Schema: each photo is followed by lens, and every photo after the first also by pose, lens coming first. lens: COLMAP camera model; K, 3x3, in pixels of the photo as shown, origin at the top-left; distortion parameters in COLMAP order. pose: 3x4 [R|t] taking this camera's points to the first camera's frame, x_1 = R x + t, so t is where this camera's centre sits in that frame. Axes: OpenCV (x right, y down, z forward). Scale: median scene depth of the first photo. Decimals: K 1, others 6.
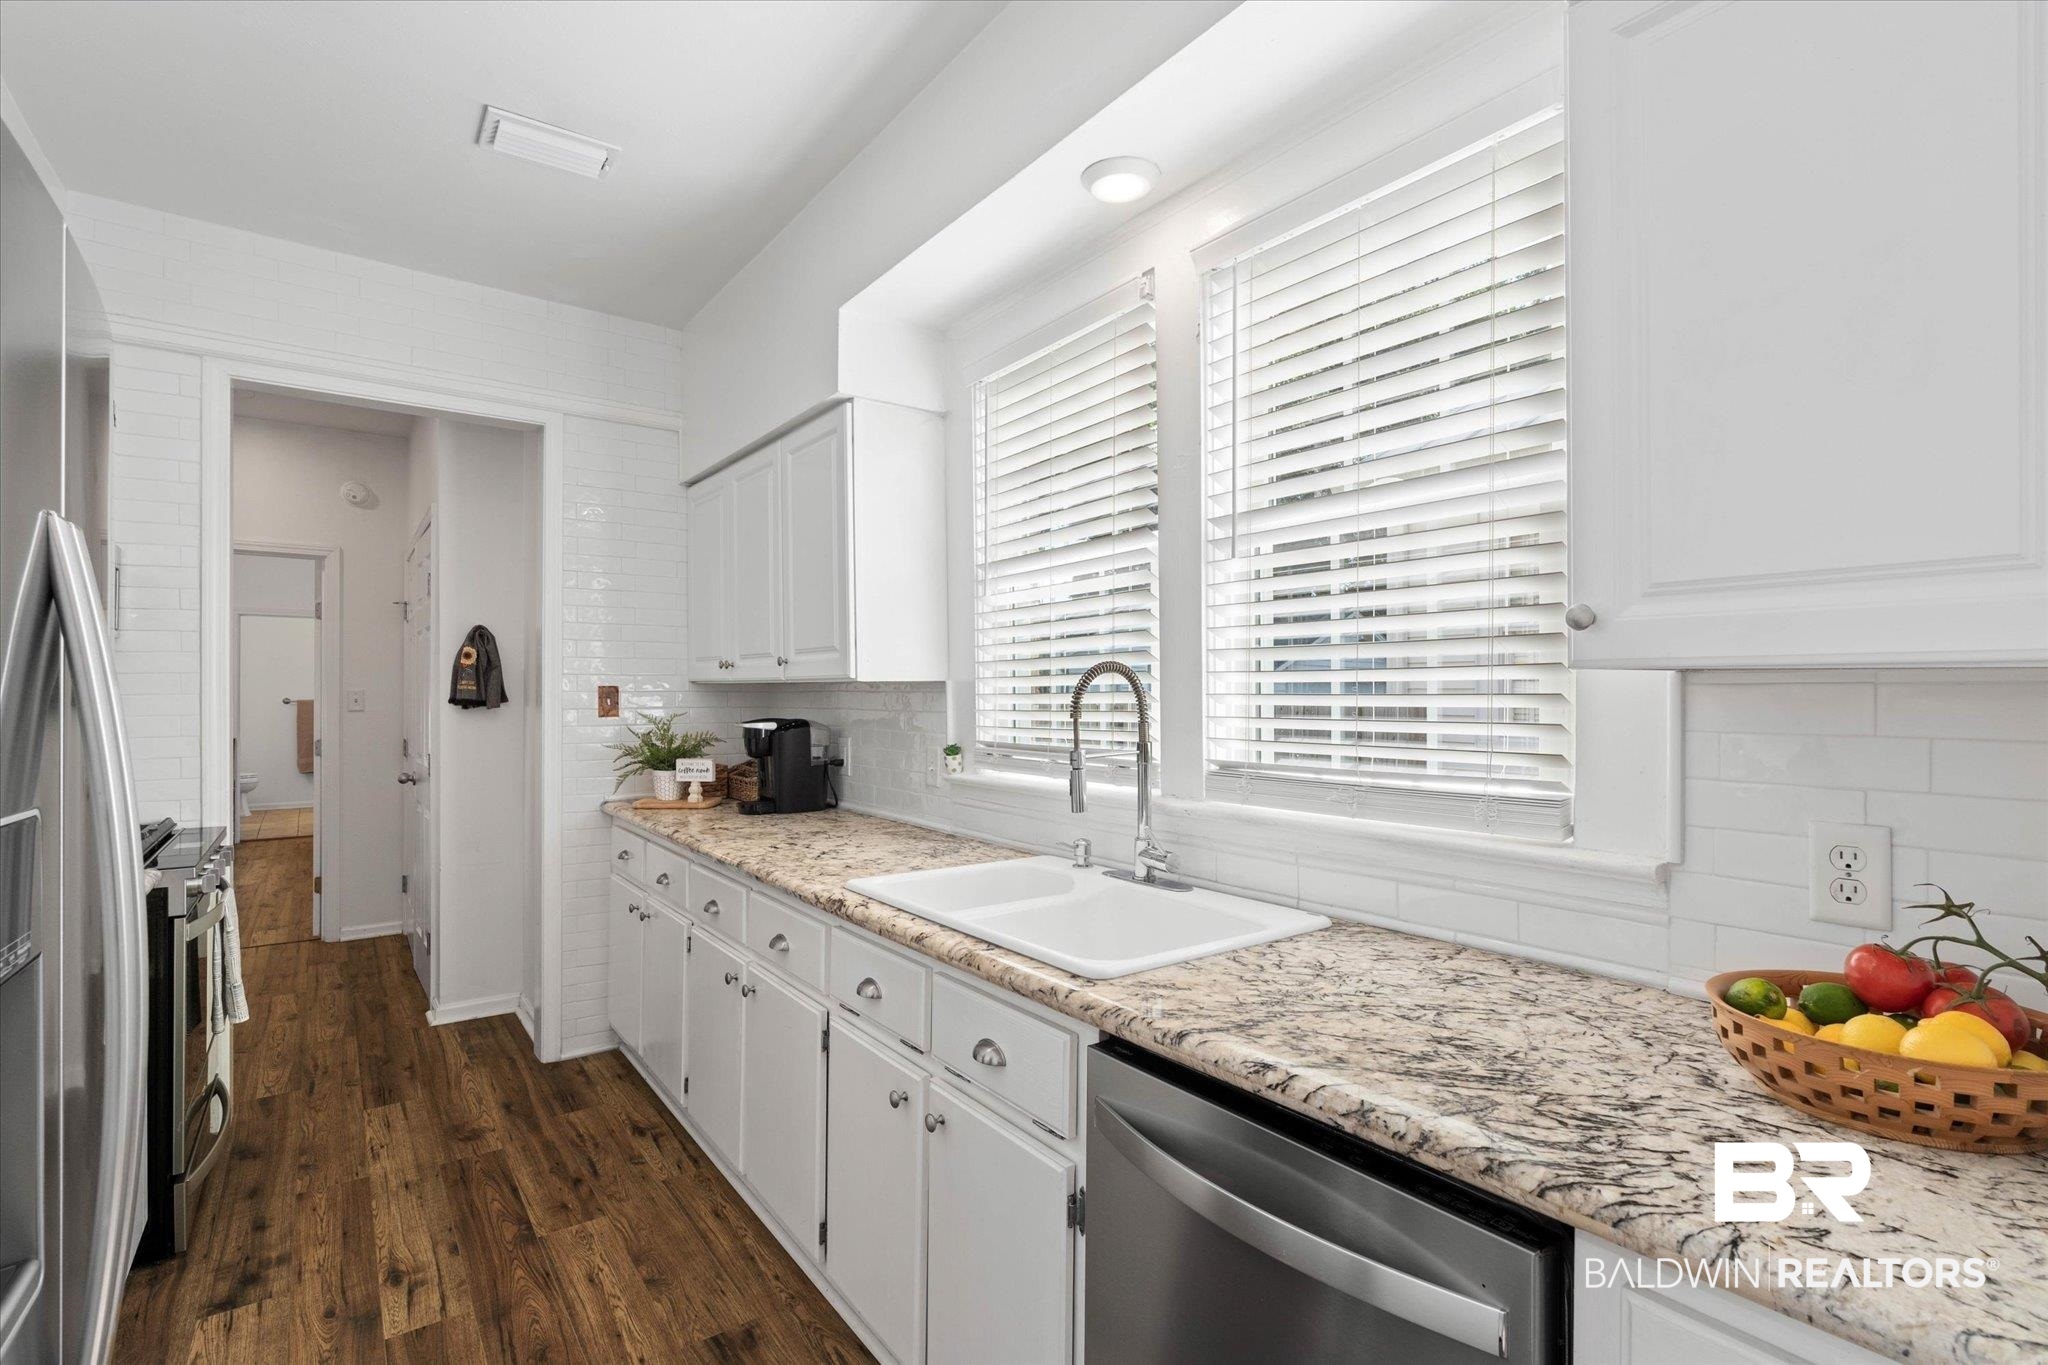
lens RADIAL K [[936.4, 0, 1019.8], [0, 936.4, 684.7], [0, 0, 1]] dist [-0.012161, 0.002476]
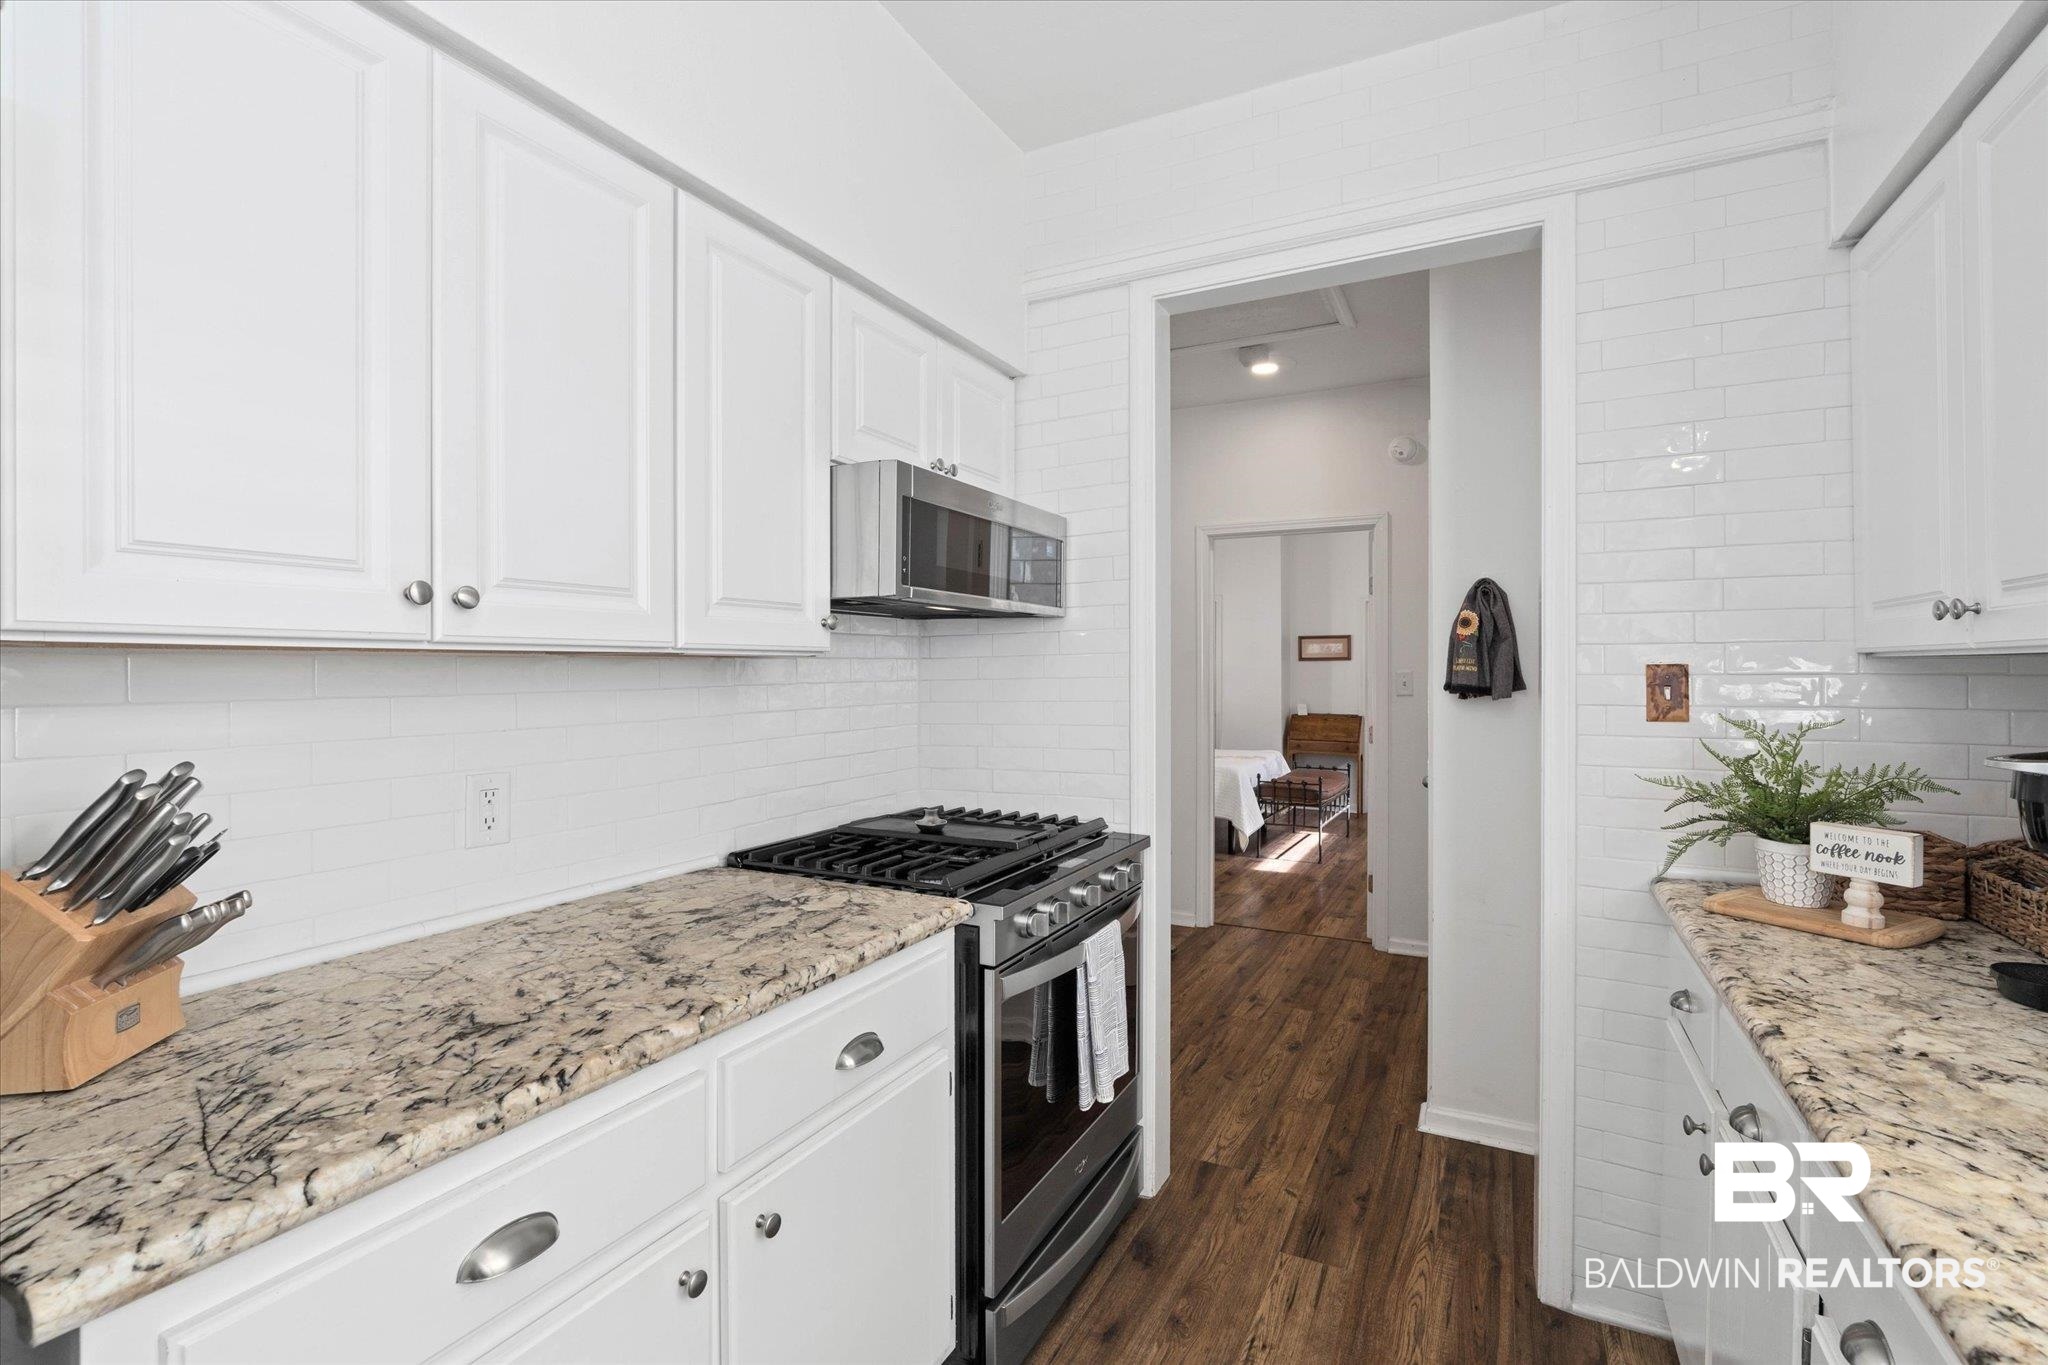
lens RADIAL K [[936.4, 0, 1015.3], [0, 936.4, 675.4], [0, 0, 1]] dist [-0.012161, 0.002476]
pose [[0.442762, 0.001305, -0.896638, -0.128933], [0.007790, 0.999956, 0.005302, 0.002146], [0.896605, -0.009332, 0.442732, 0.439147]]
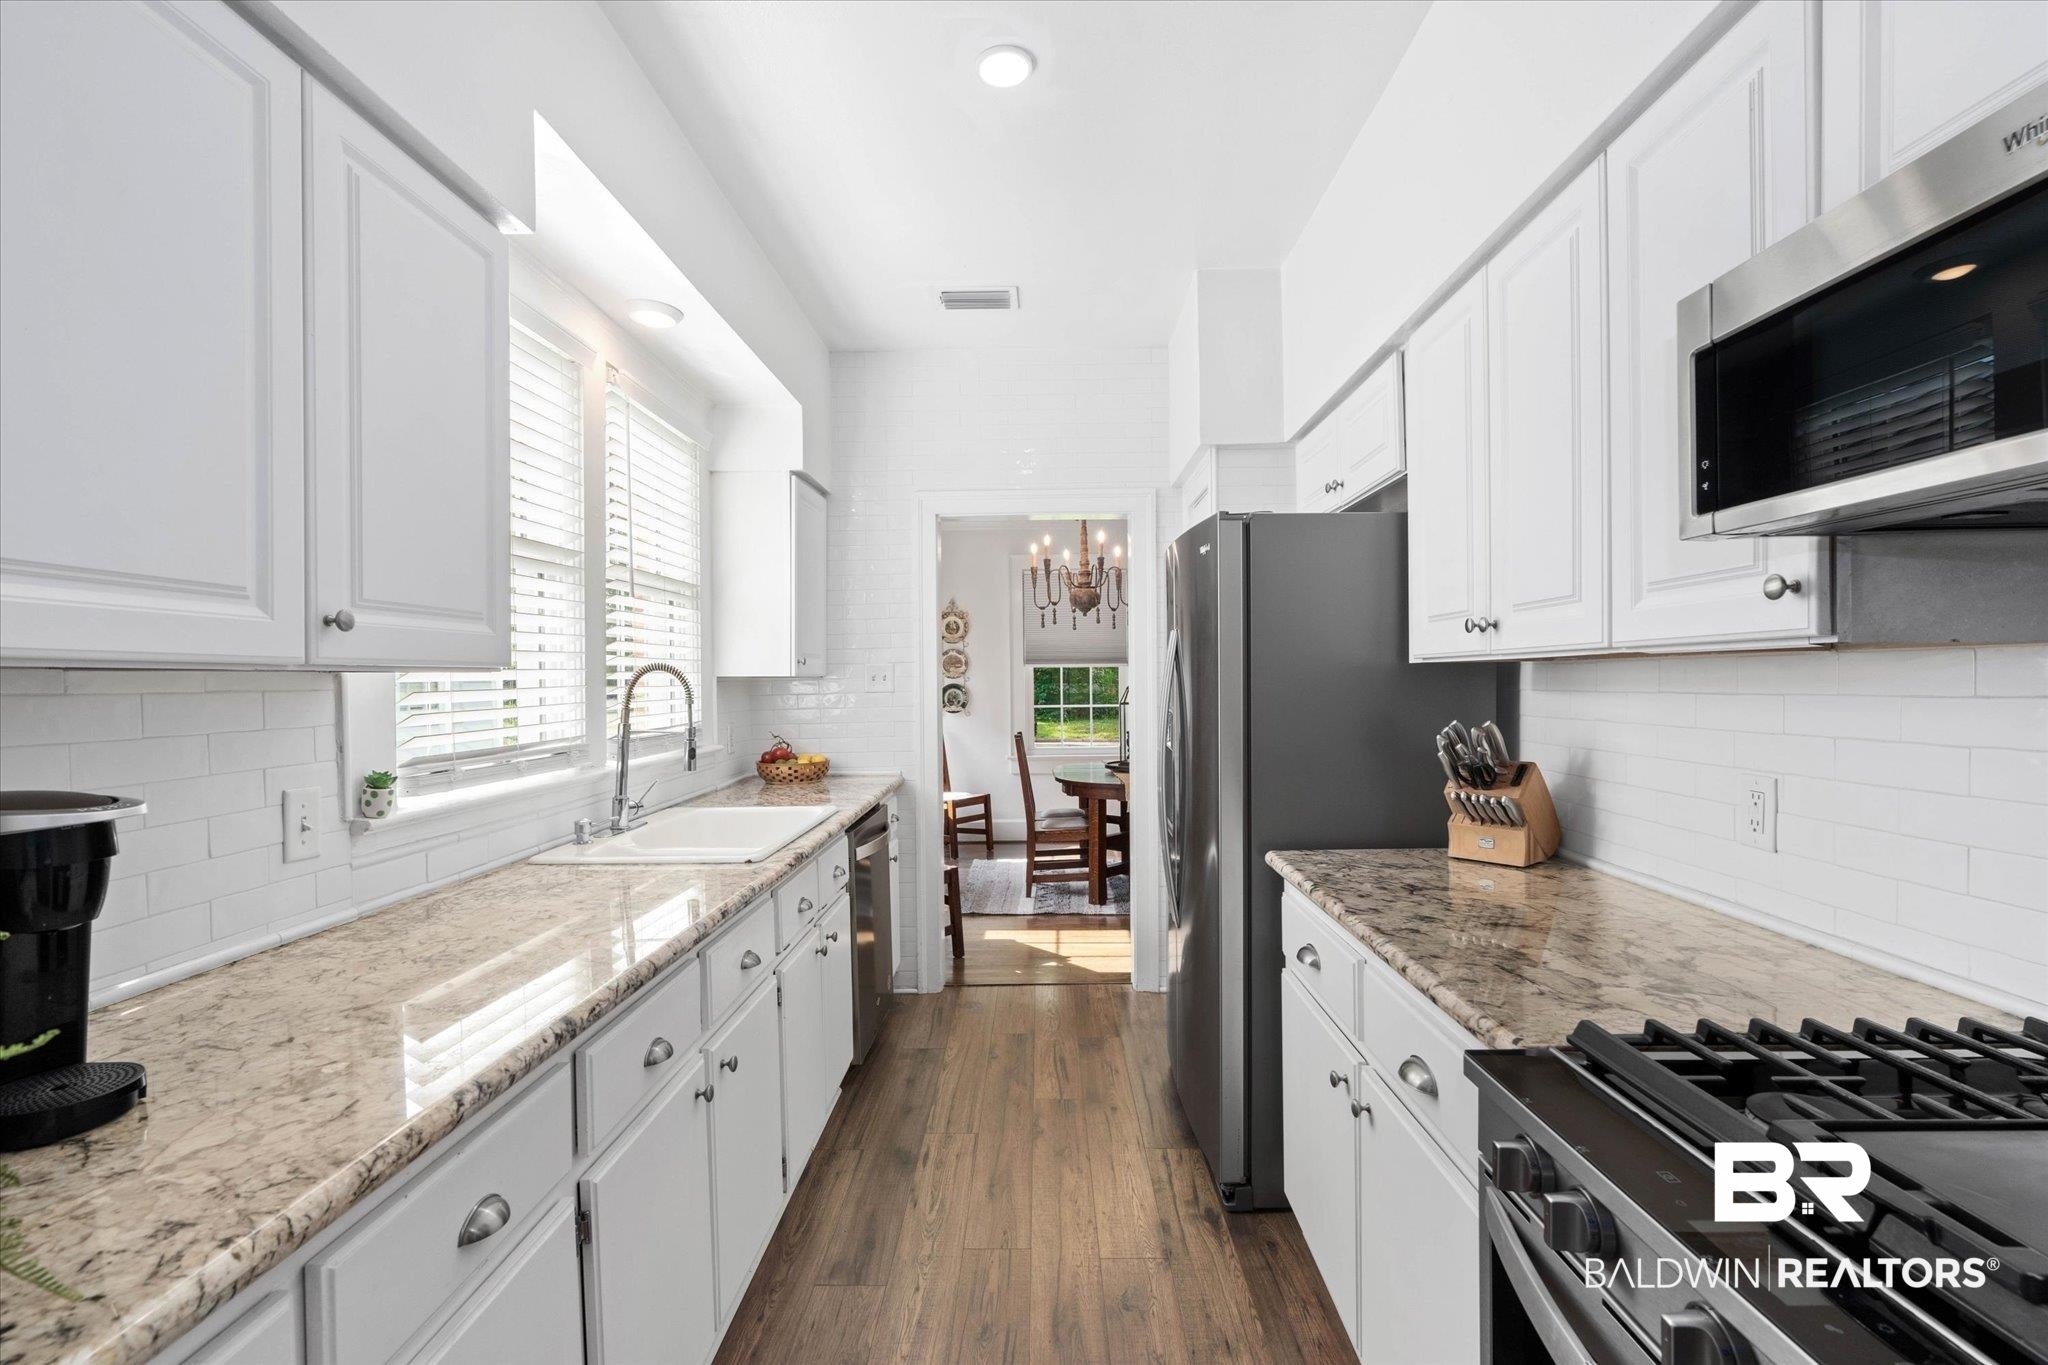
lens RADIAL K [[936.4, 0, 1023.7], [0, 936.4, 684.1], [0, 0, 1]] dist [-0.012161, 0.002476]
pose [[-0.795939, 0.004727, 0.605359, -0.636960], [0.006418, 0.999979, 0.000630, 0.005105], [-0.605343, 0.004387, -0.795953, 0.970690]]
